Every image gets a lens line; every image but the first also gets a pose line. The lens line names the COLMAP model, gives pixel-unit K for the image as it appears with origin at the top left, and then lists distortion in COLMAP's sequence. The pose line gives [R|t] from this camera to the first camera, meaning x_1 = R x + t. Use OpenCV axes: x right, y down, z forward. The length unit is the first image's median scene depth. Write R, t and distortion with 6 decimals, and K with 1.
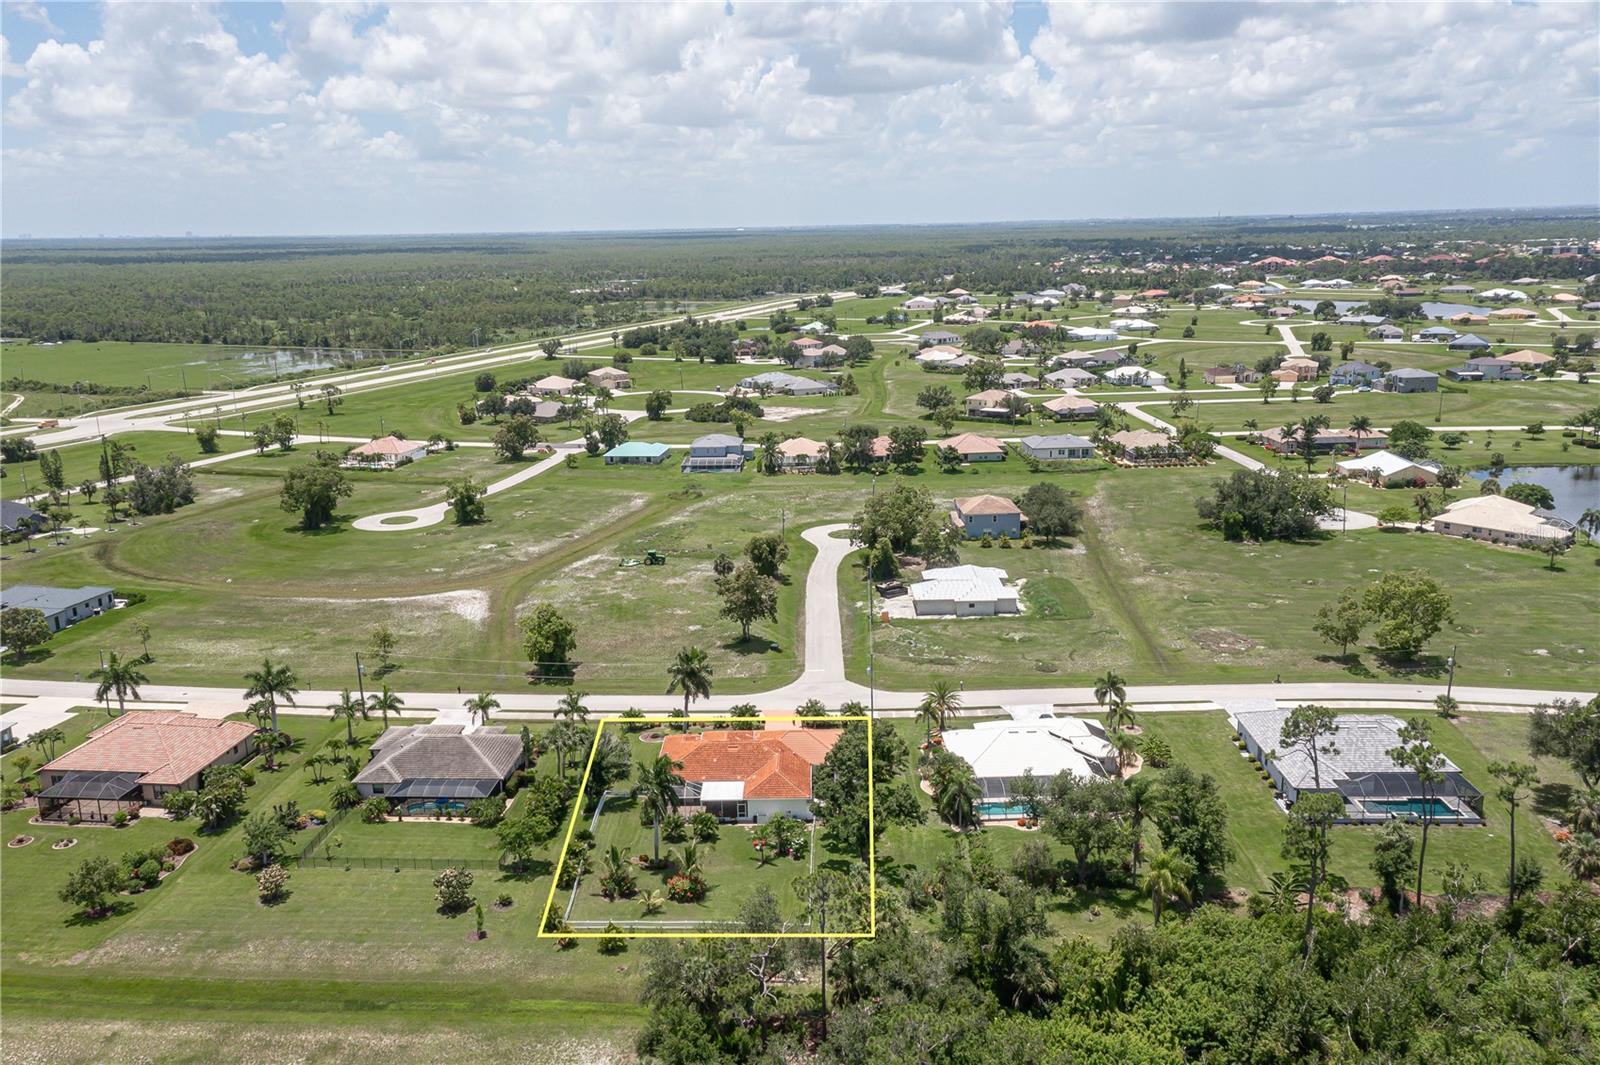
lens RADIAL K [[1275.9, 0, 800.0], [0, 1275.9, 532.5], [0, 0, 1]] dist [0.000462, 0.006801]
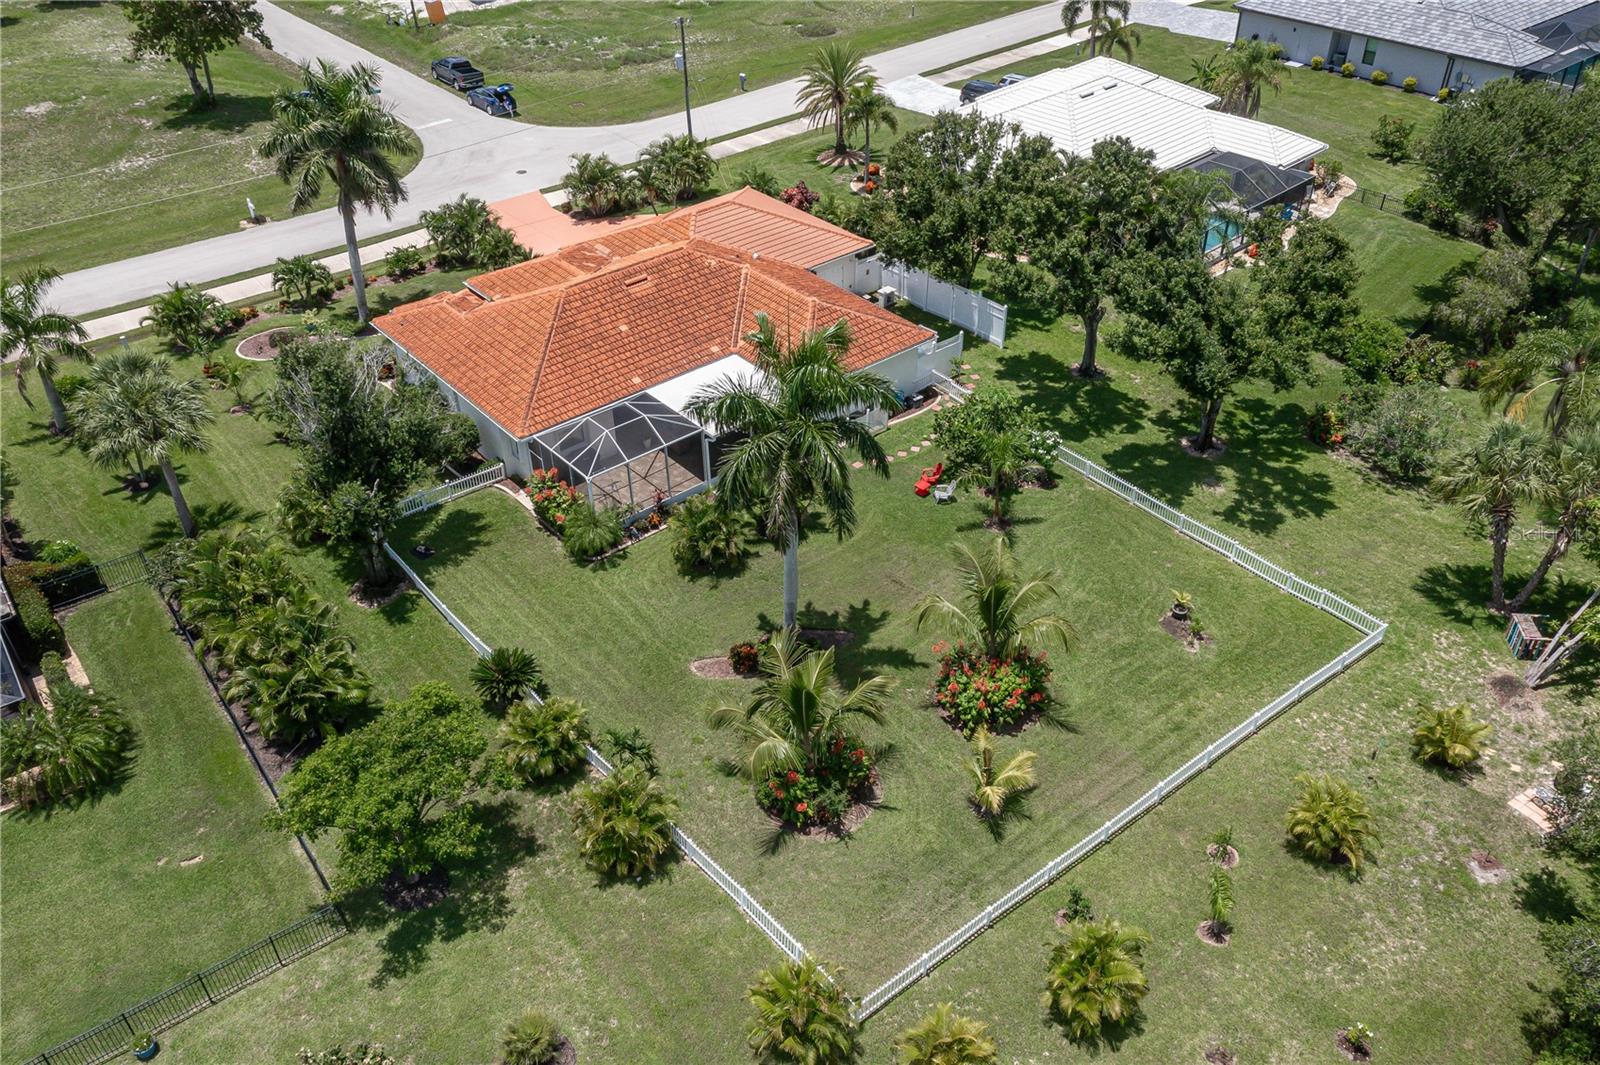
lens RADIAL K [[1263.5, 0, 800.0], [0, 1263.5, 532.5], [0, 0, 1]] dist [0.011308, 0.006238]
pose [[0.760246, -0.378637, 0.527883, -0.209512], [0.152878, 0.894038, 0.421098, 0.075271], [-0.631390, -0.239437, 0.737575, 0.596862]]
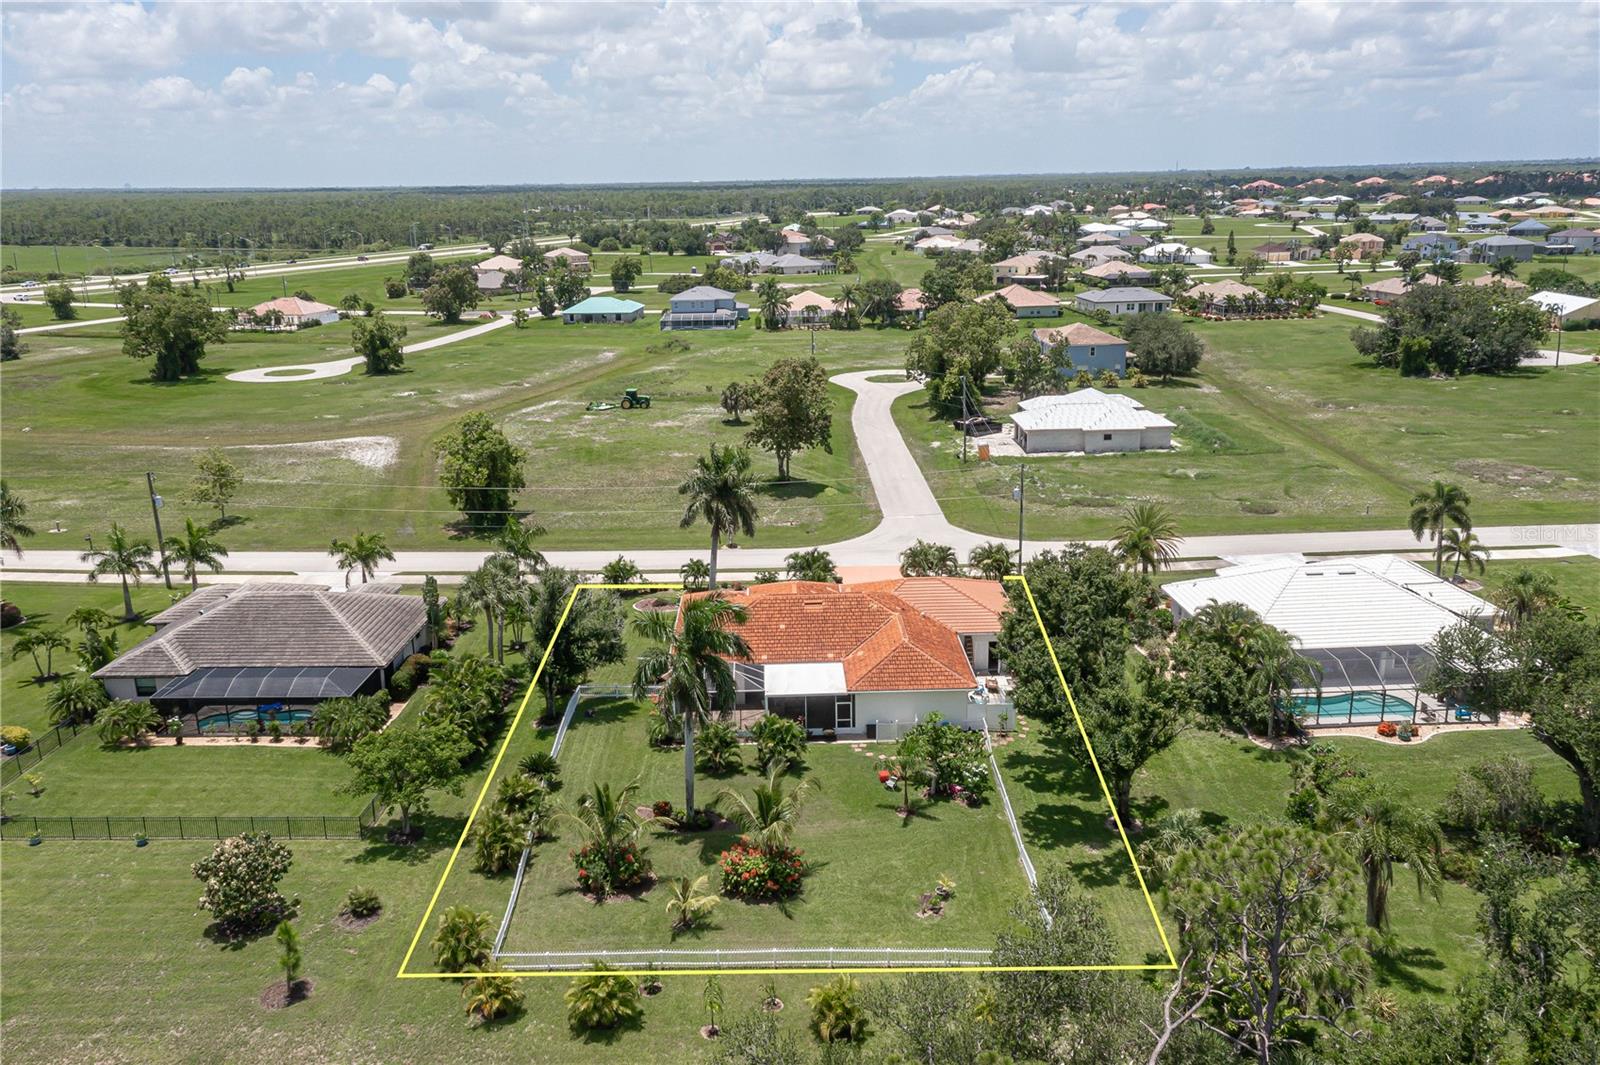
lens RADIAL K [[1263.5, 0, 800.0], [0, 1263.5, 532.5], [0, 0, 1]] dist [0.011308, 0.006238]
pose [[0.999381, -0.007824, 0.034294, -0.067141], [0.006683, 0.999425, 0.033253, 0.105560], [-0.034534, -0.033004, 0.998858, 0.407994]]
